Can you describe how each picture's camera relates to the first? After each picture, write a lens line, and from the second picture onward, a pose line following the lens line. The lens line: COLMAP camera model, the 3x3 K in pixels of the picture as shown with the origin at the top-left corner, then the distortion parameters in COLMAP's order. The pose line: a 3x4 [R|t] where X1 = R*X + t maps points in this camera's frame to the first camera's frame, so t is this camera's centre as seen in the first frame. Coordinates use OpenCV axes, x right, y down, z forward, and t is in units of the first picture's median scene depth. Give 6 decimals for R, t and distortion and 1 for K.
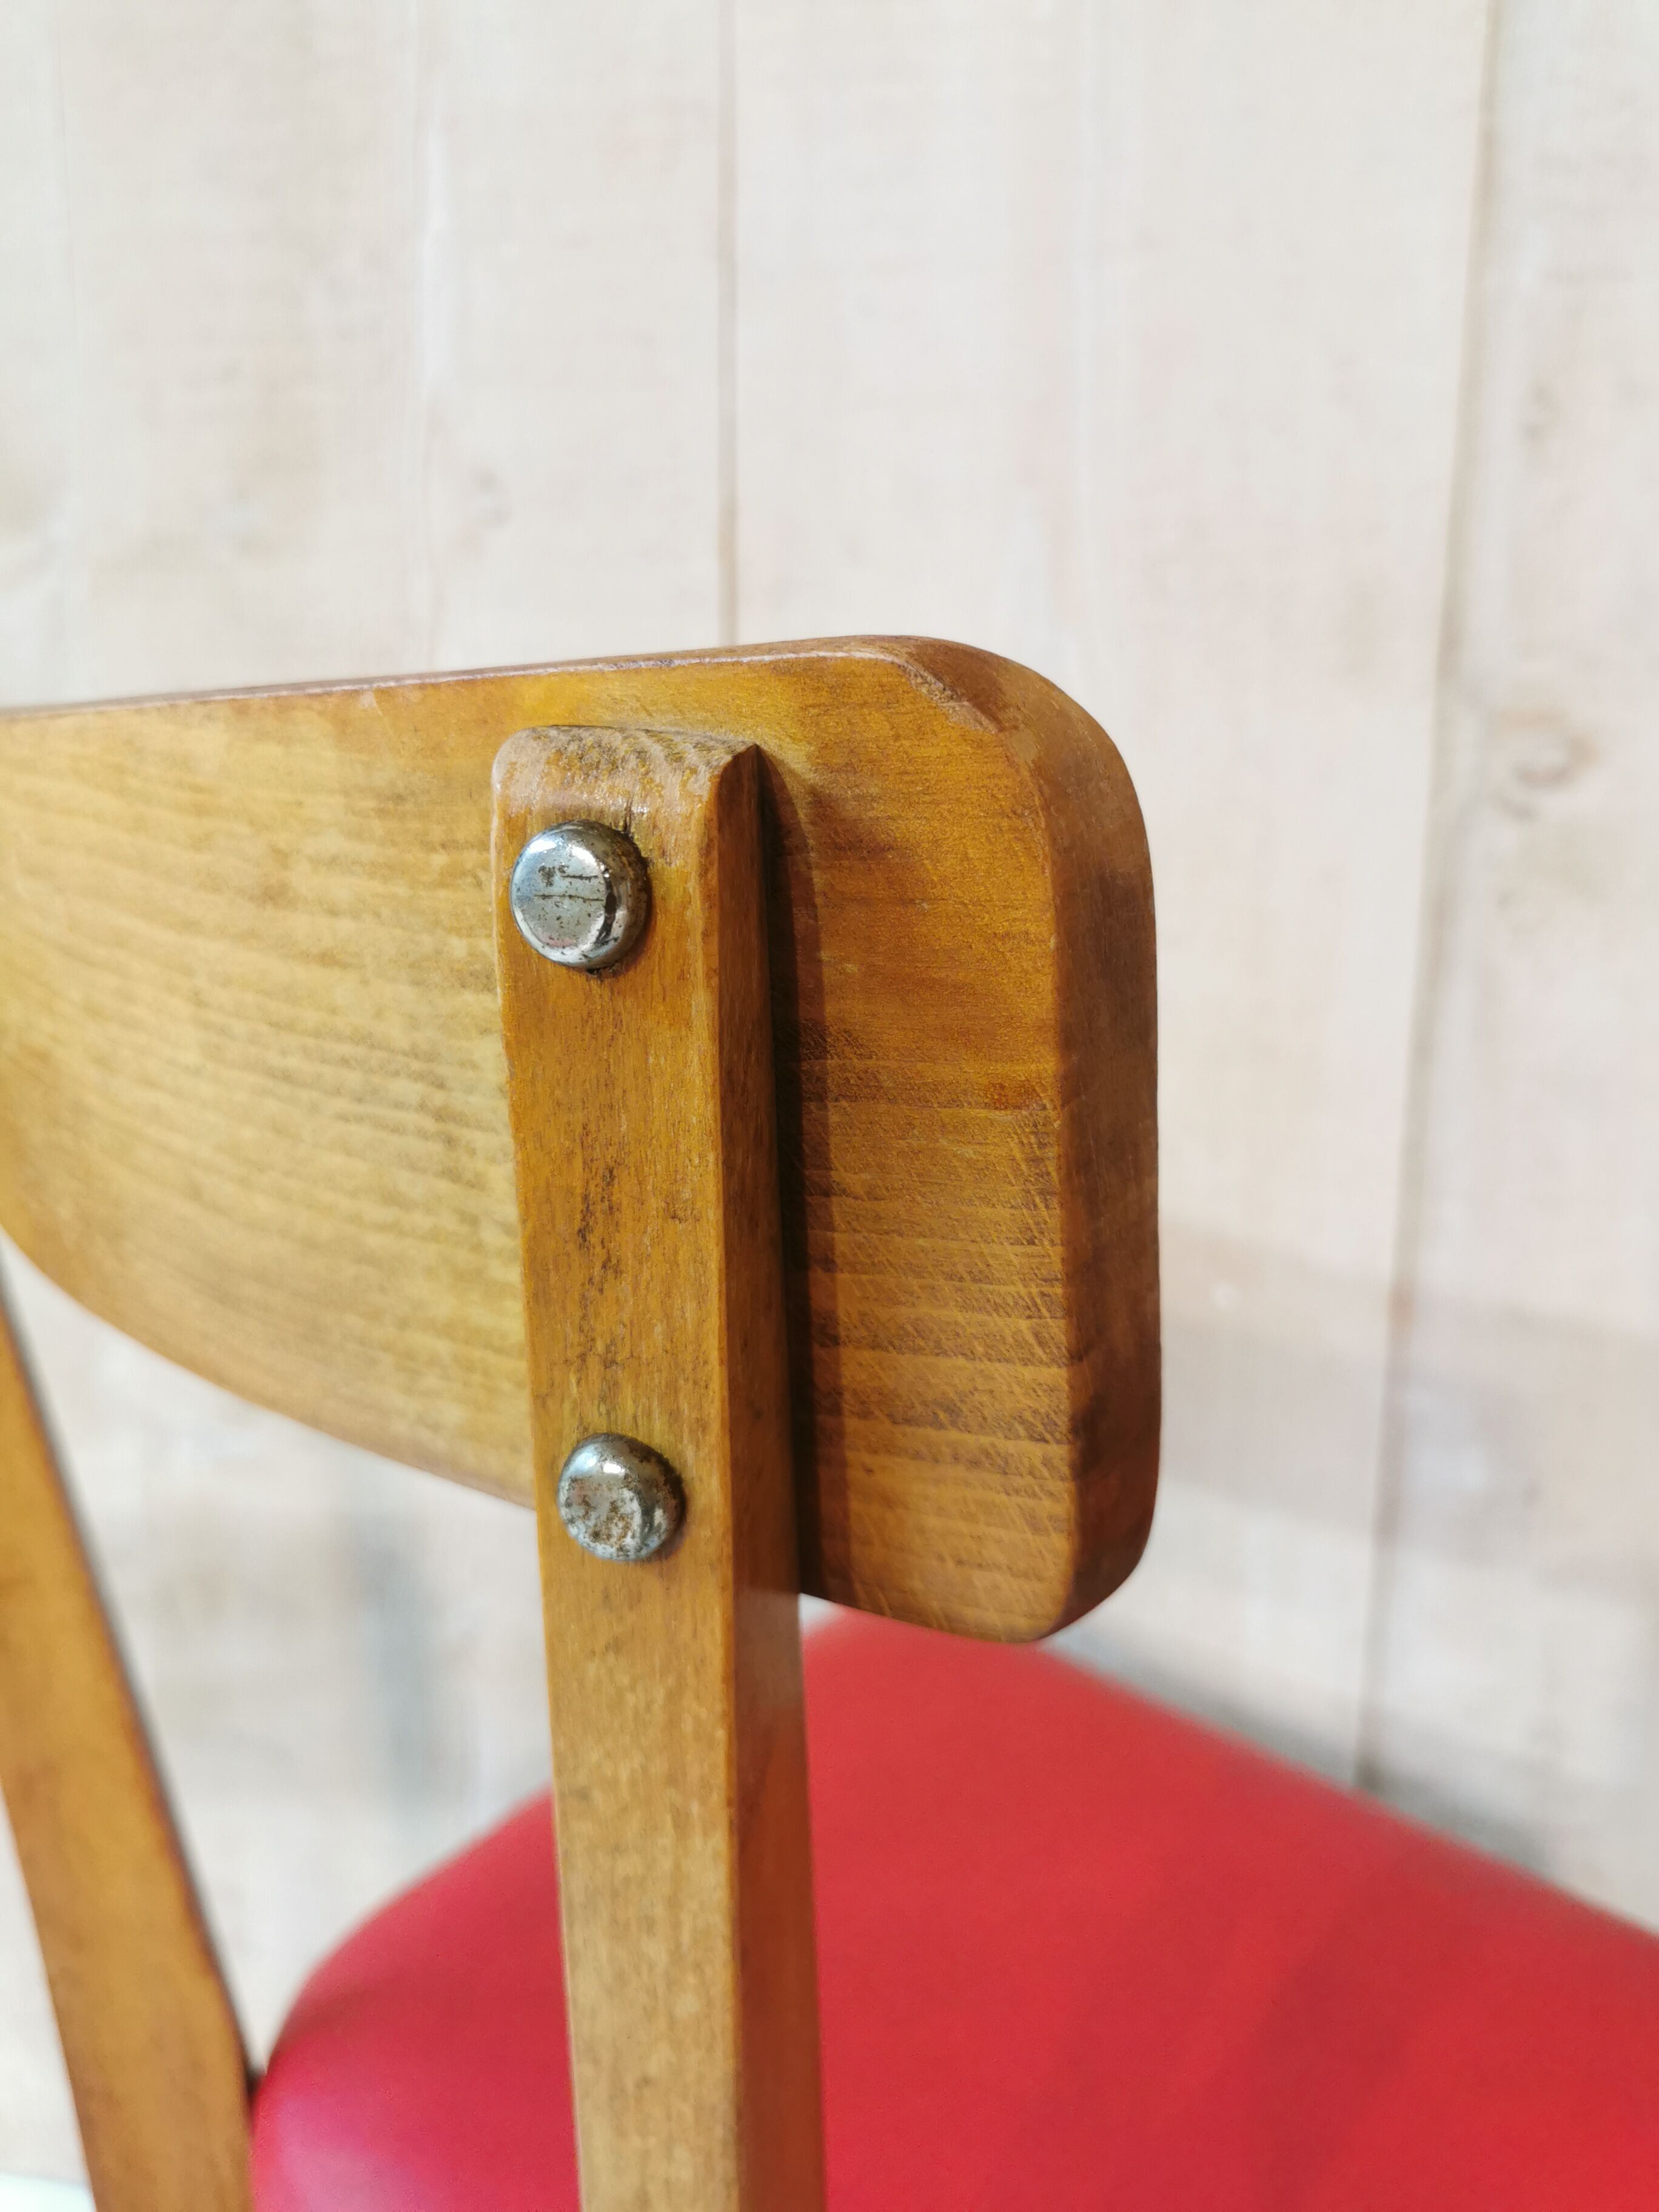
lens RADIAL K [[1719.7, 0, 835.1], [0, 1719.7, 1105.5], [0, 0, 1]] dist [0.034451, -0.033427]
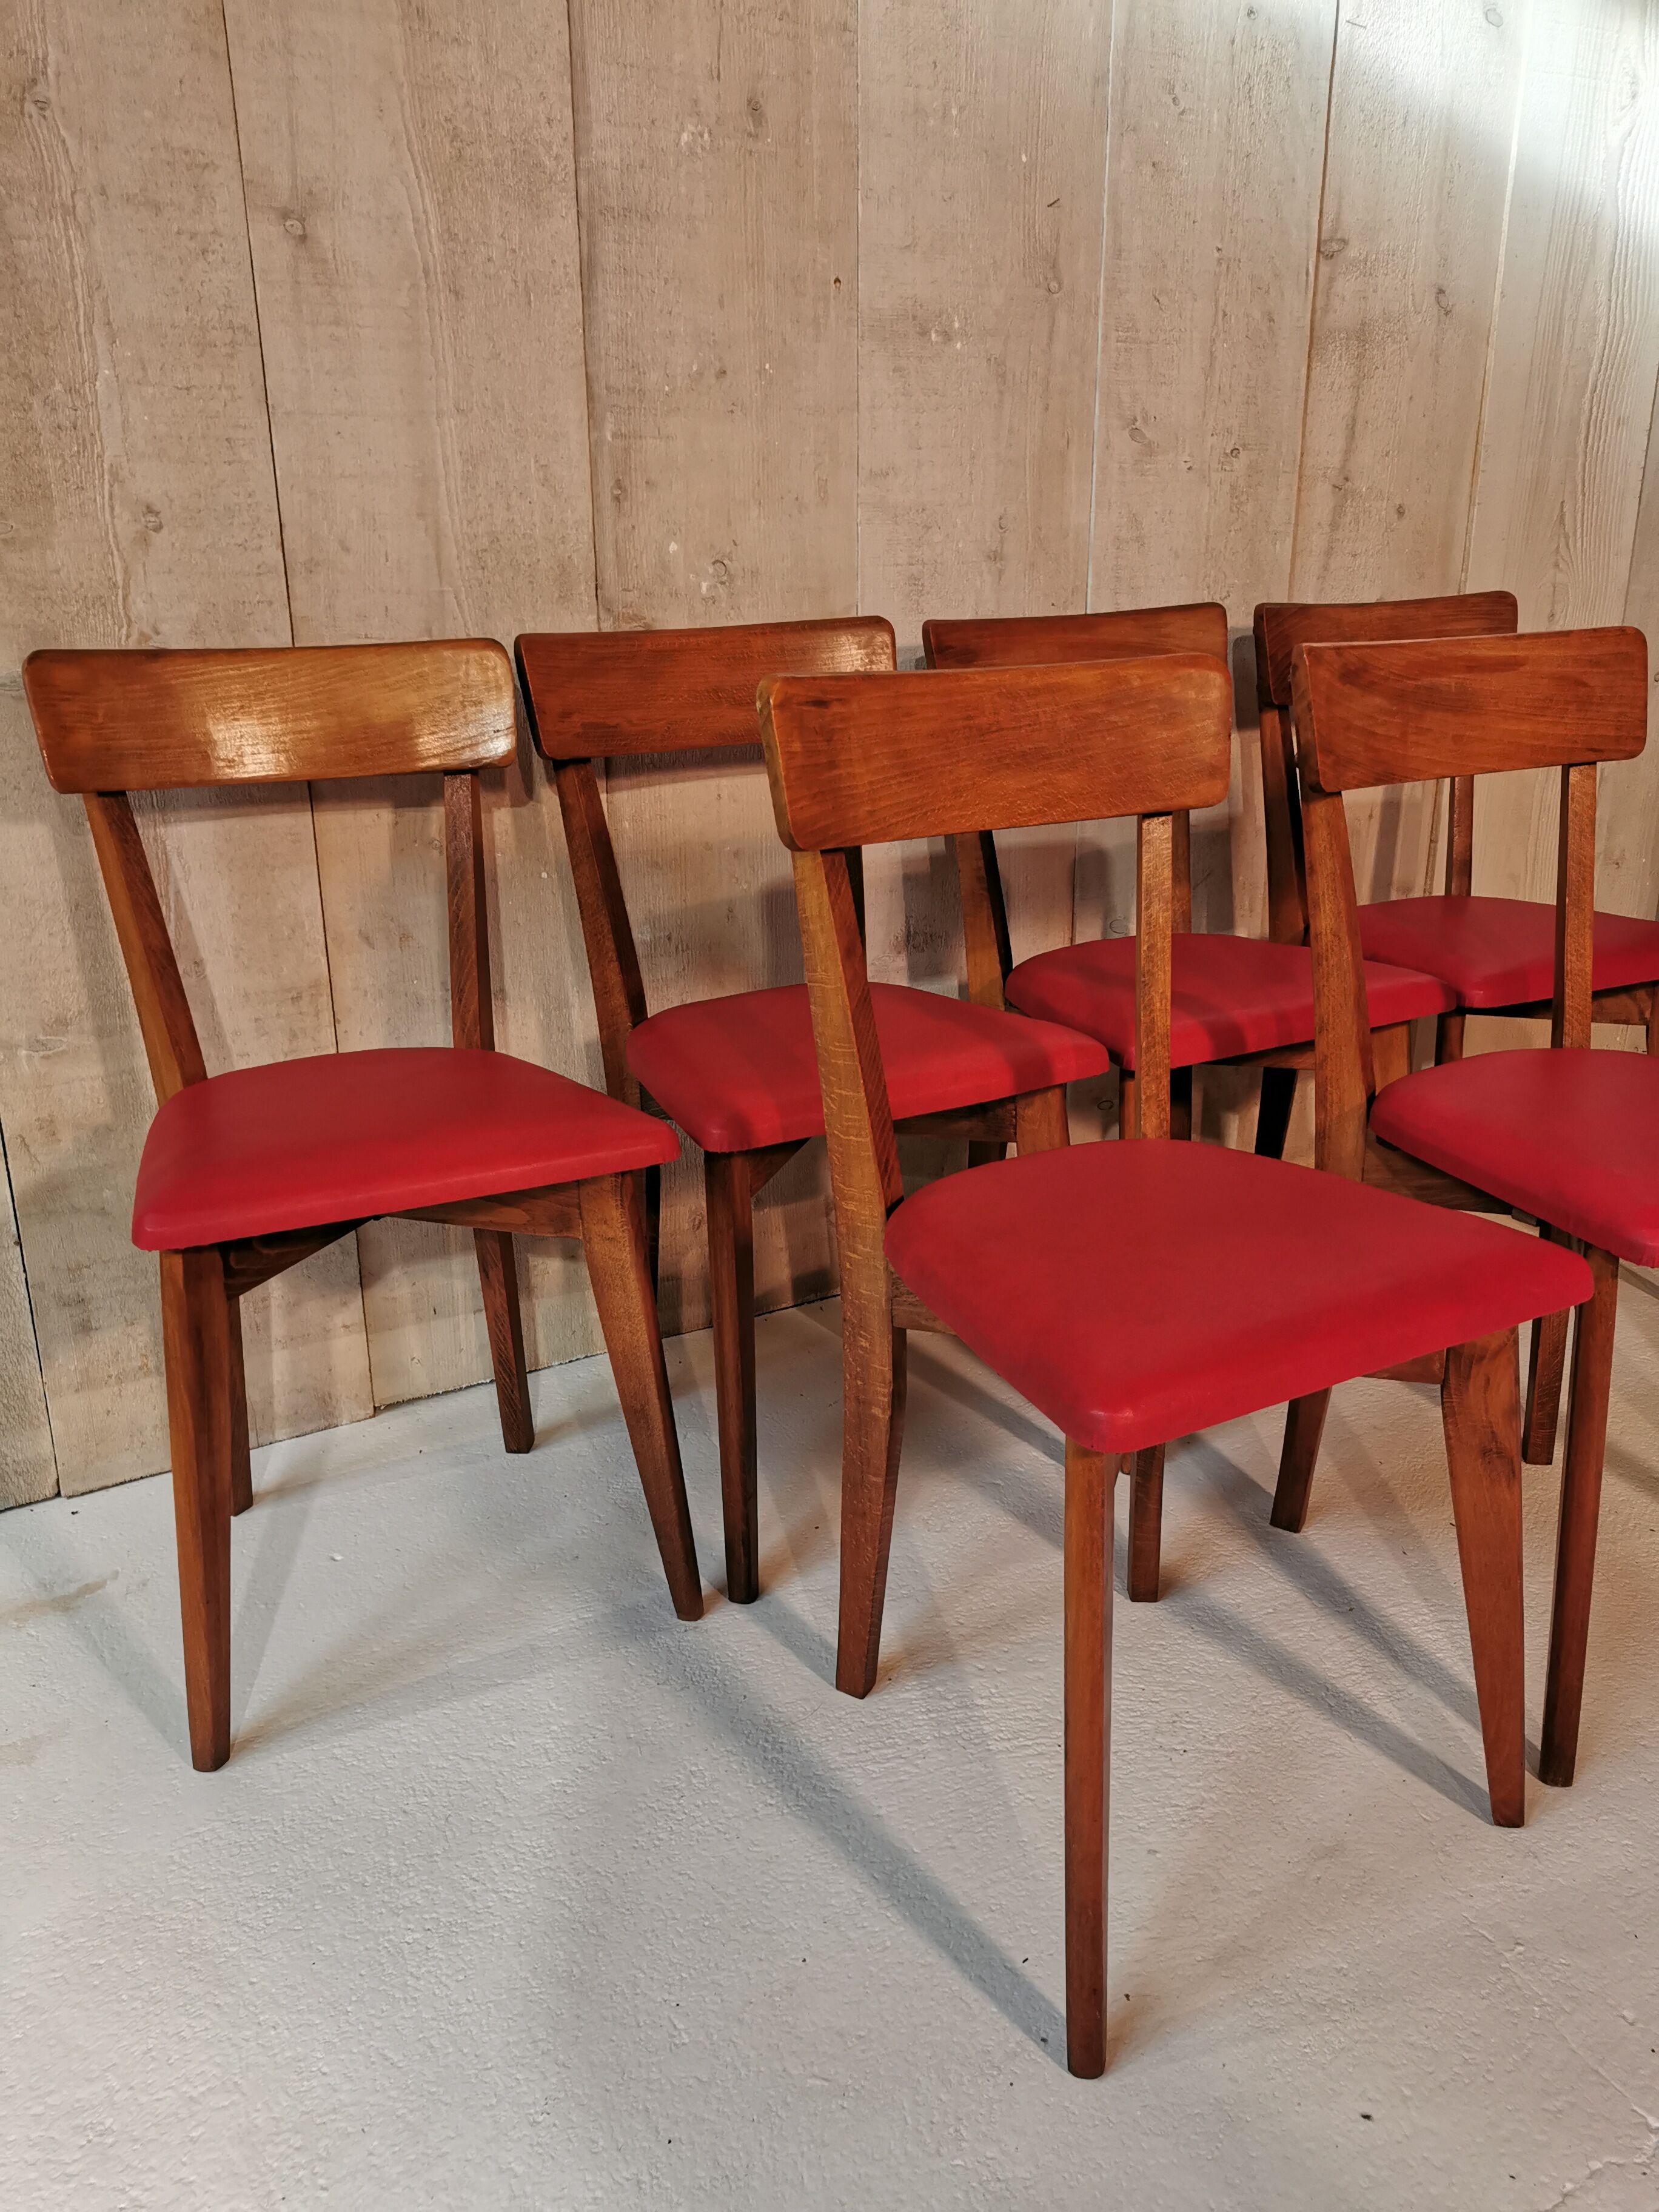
lens RADIAL K [[1719.7, 0, 838.9], [0, 1719.7, 1115.1], [0, 0, 1]] dist [0.034451, -0.033427]
pose [[0.752801, -0.226778, 0.617950, -3.291631], [0.139027, 0.972379, 0.187482, 0.158286], [-0.643398, -0.055225, 0.763537, -3.476751]]
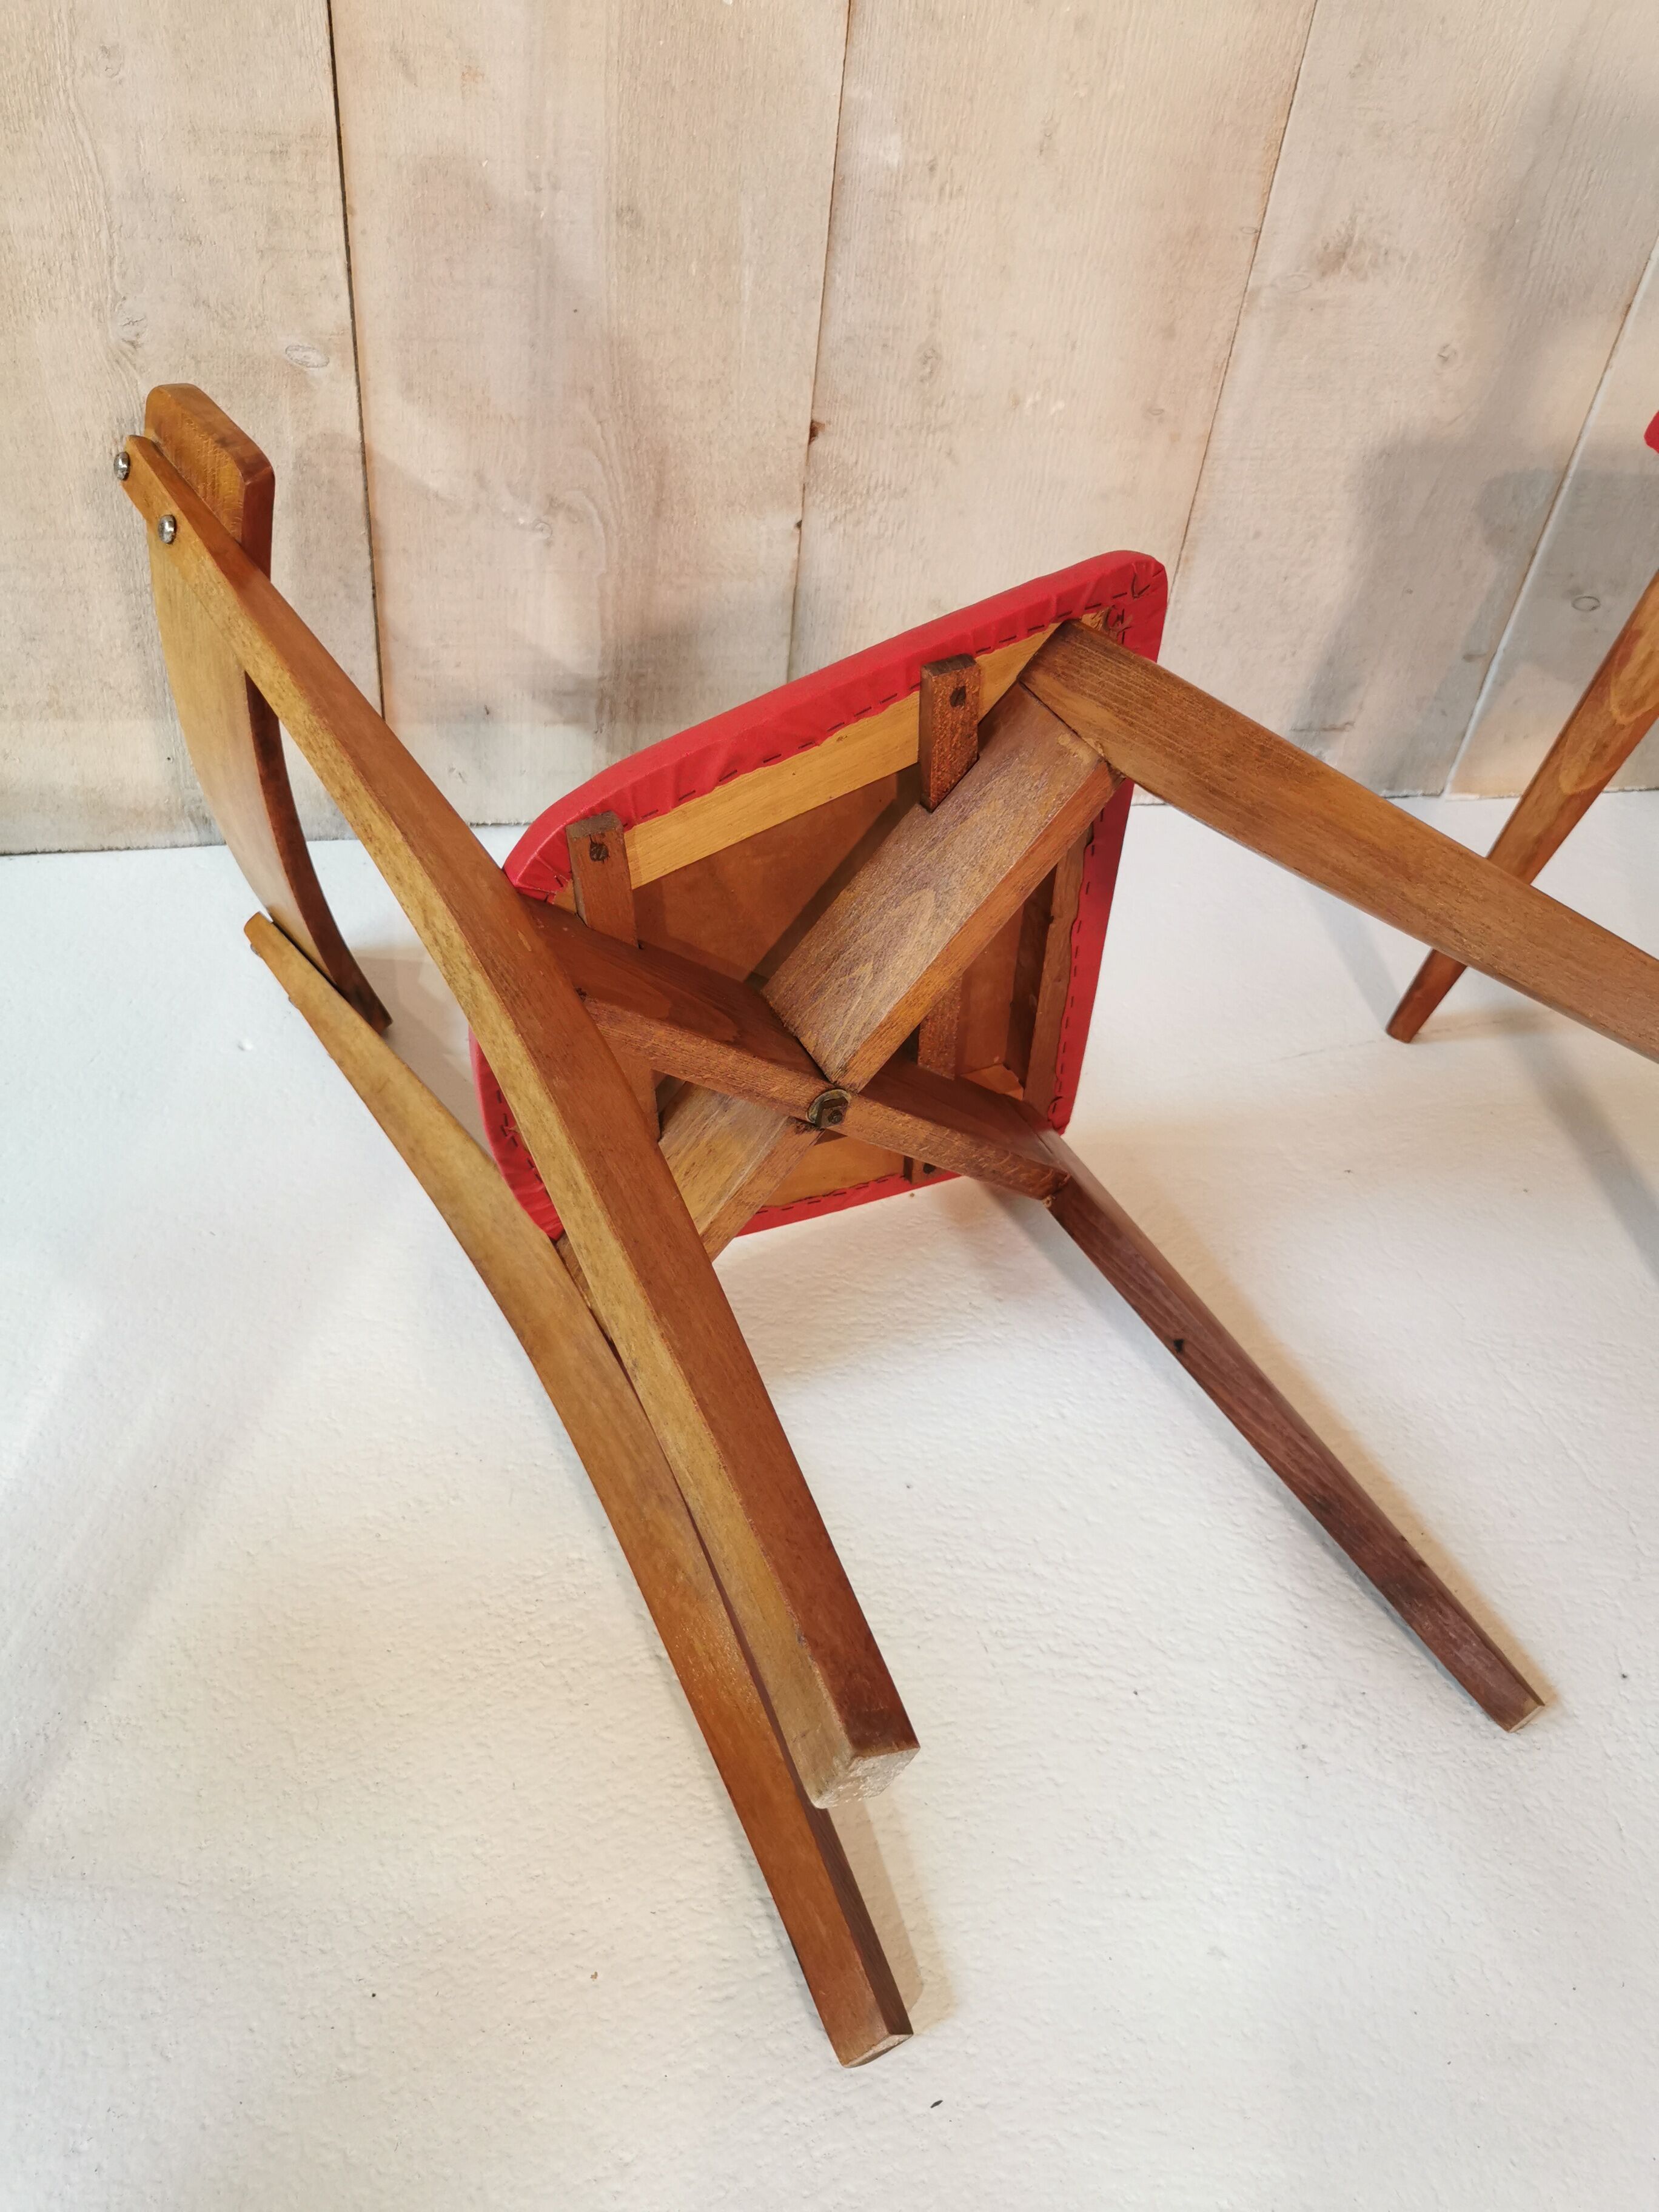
lens RADIAL K [[1719.7, 0, 825.5], [0, 1719.7, 1118.8], [0, 0, 1]] dist [0.034451, -0.033427]
pose [[0.909007, -0.207490, 0.361462, -1.224761], [-0.012473, 0.853338, 0.521209, 0.507506], [-0.416595, -0.478291, 0.773102, -1.547719]]
